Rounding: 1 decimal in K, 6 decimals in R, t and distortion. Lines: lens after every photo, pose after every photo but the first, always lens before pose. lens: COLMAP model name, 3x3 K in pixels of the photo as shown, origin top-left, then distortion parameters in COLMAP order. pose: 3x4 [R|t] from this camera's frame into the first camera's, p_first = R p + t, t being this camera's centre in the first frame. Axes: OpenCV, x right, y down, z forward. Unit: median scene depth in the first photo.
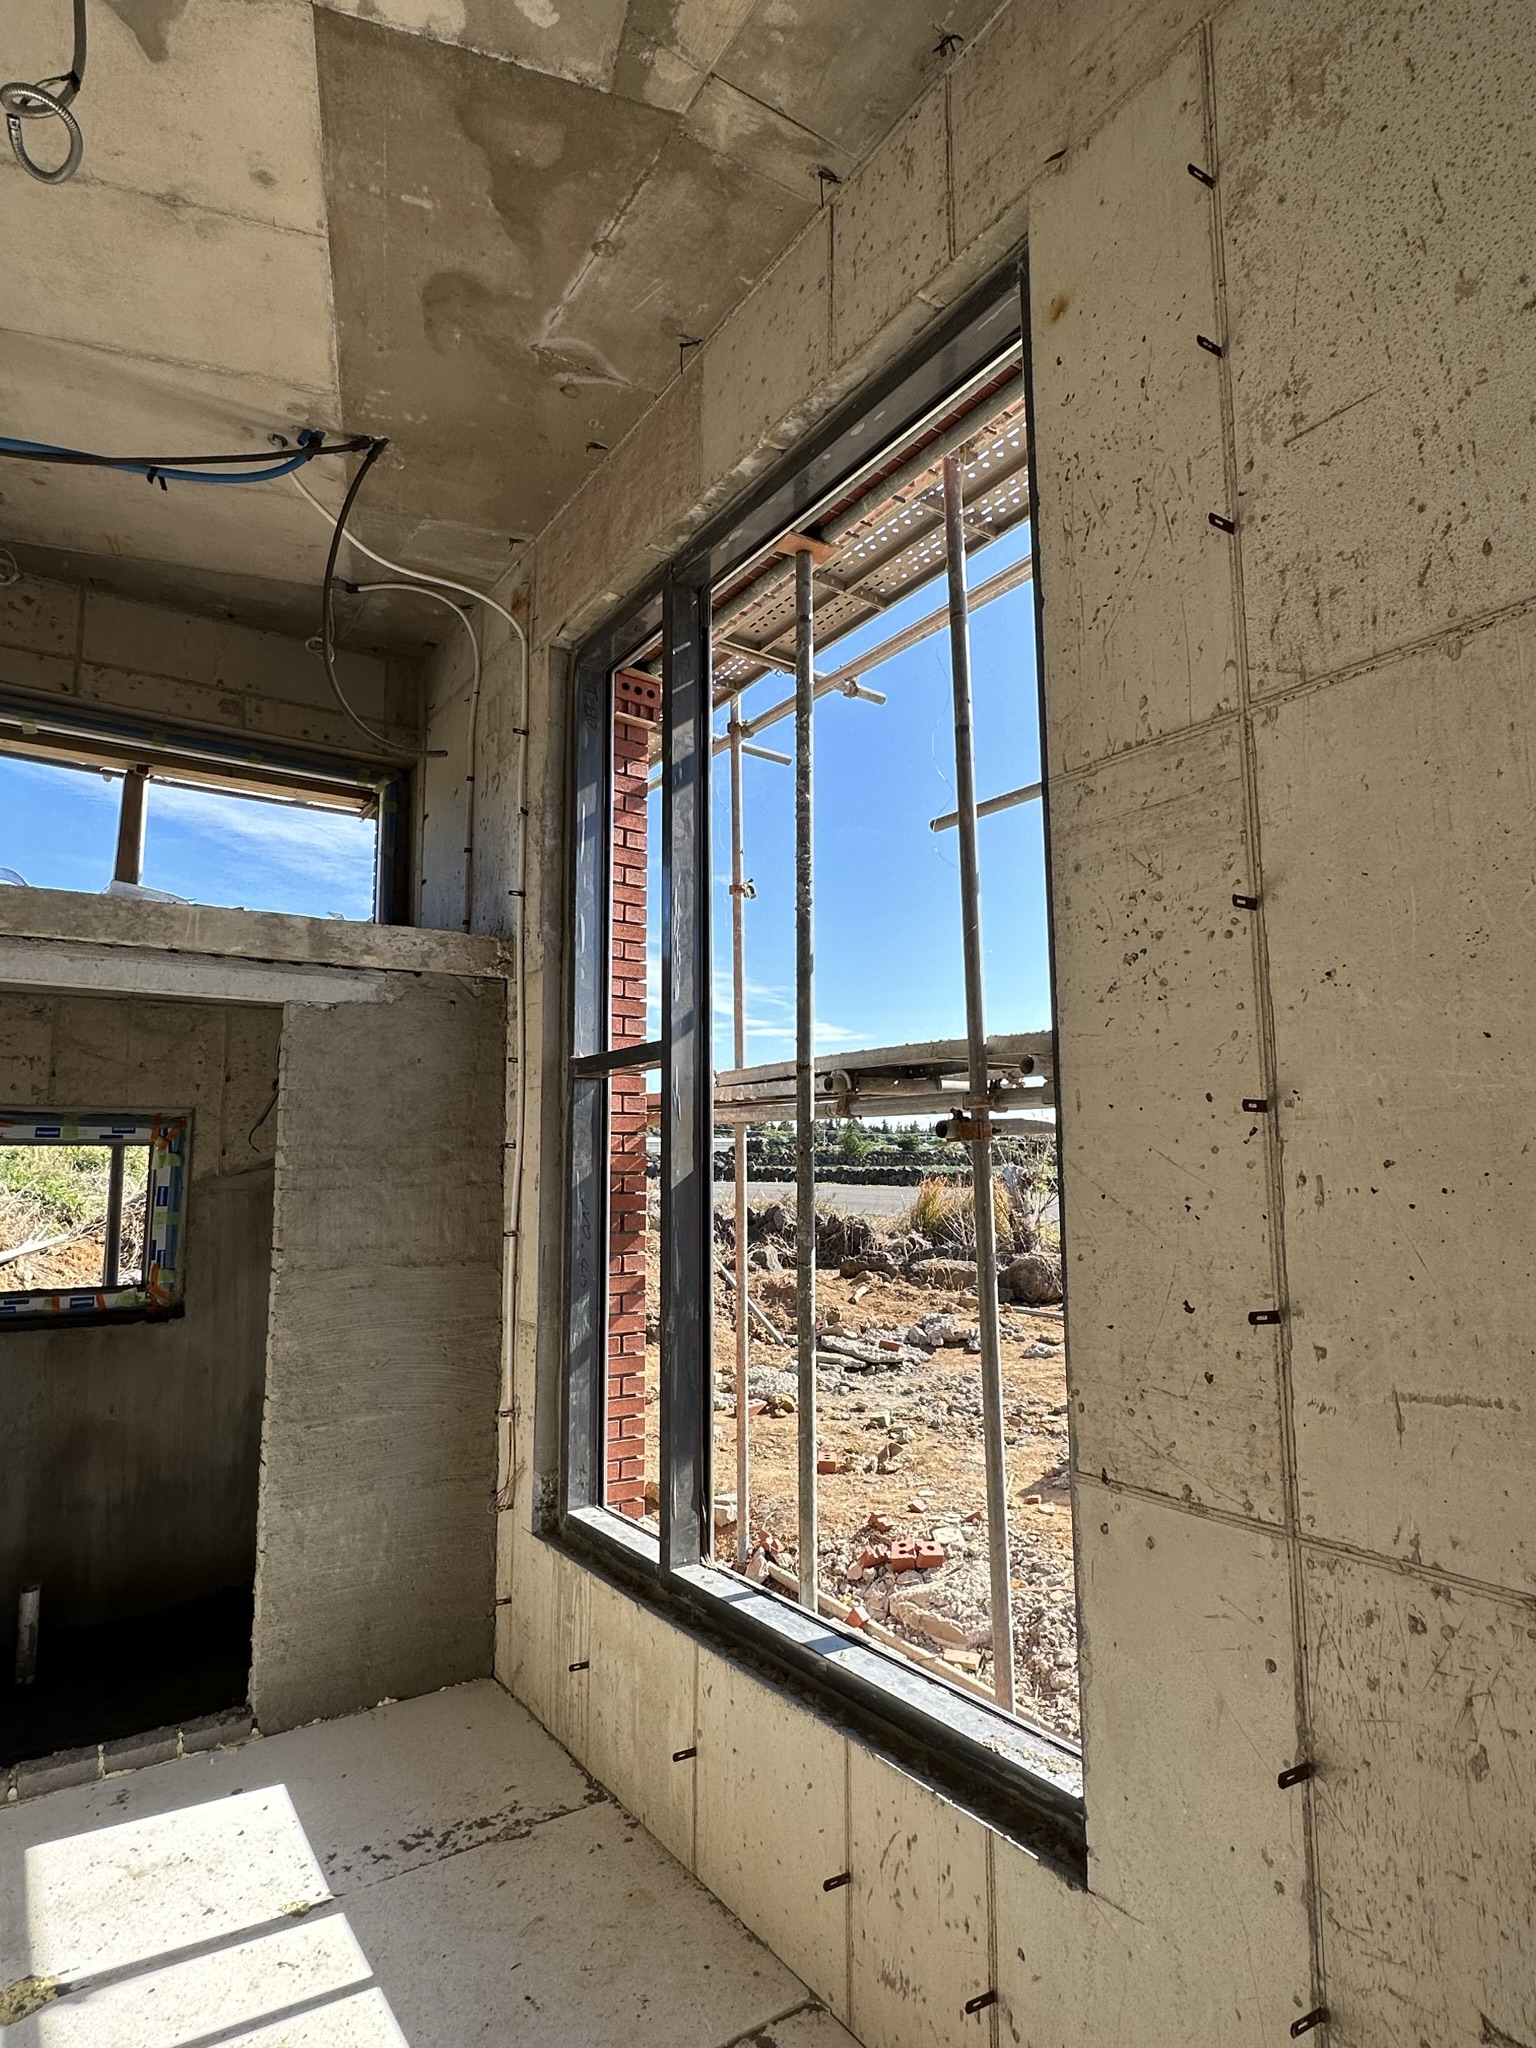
lens RADIAL K [[1170.1, 0, 768.0], [0, 1170.1, 1024.0], [0, 0, 1]] dist [-0.001703, -0.000102]
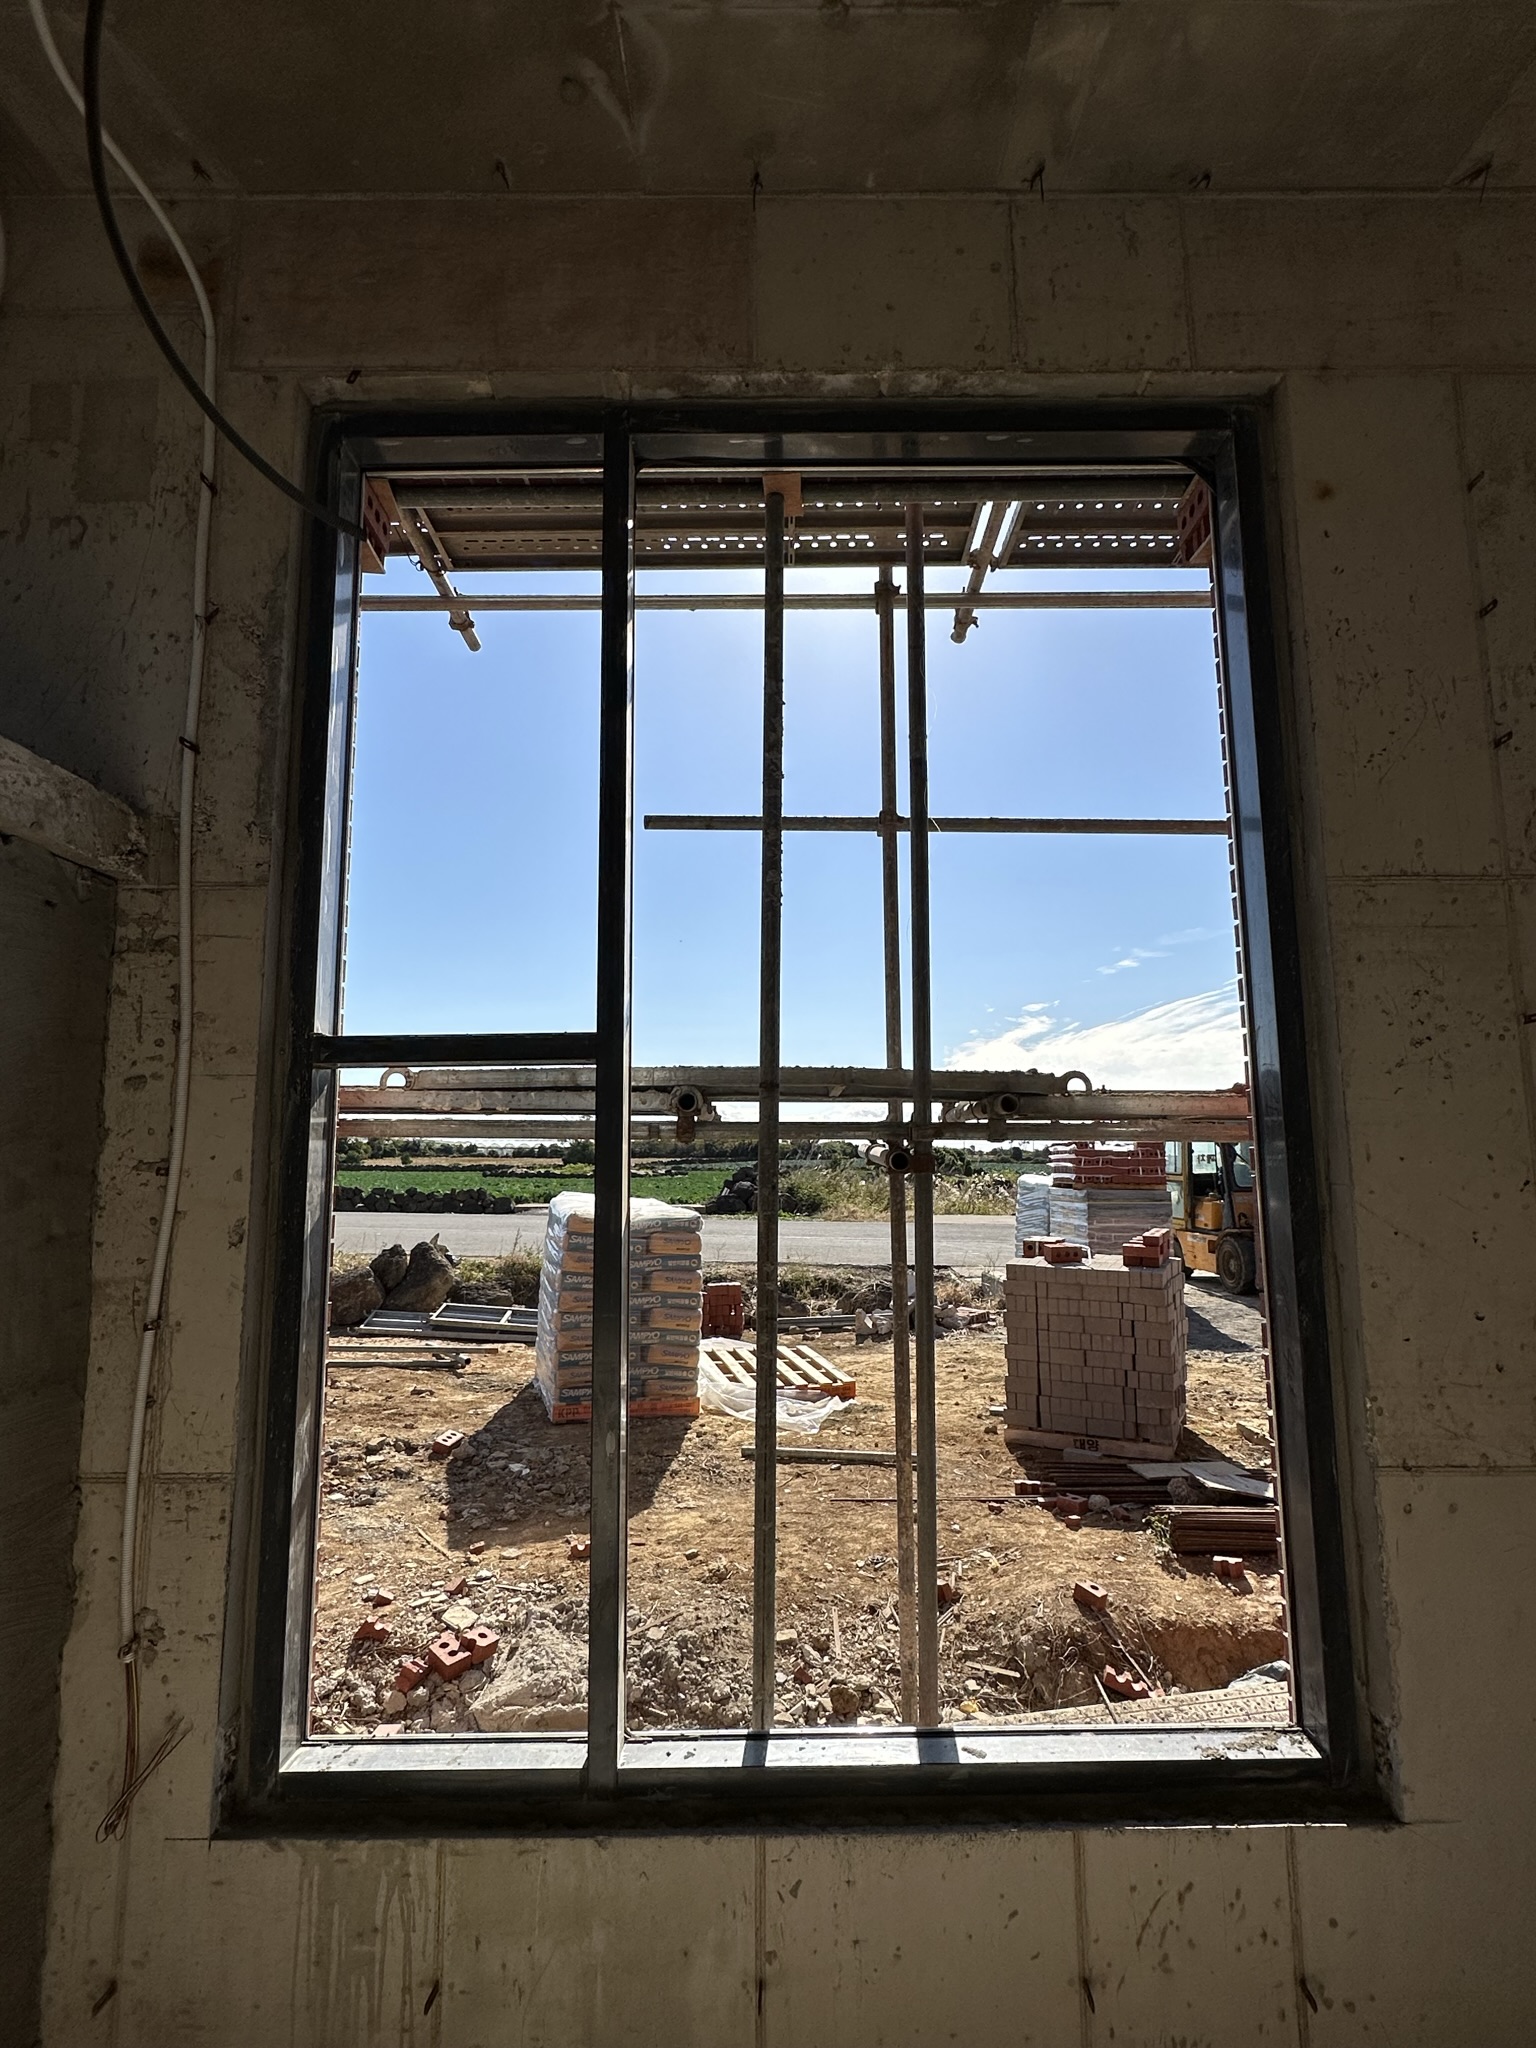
lens RADIAL K [[1070.2, 0, 768.0], [0, 1070.2, 1024.0], [0, 0, 1]] dist [-0.003941, -0.000226]
pose [[0.546767, 0.112838, 0.829647, -0.904133], [-0.103132, 0.992408, -0.067007, 0.064905], [-0.830909, -0.048926, 0.554253, 0.828675]]
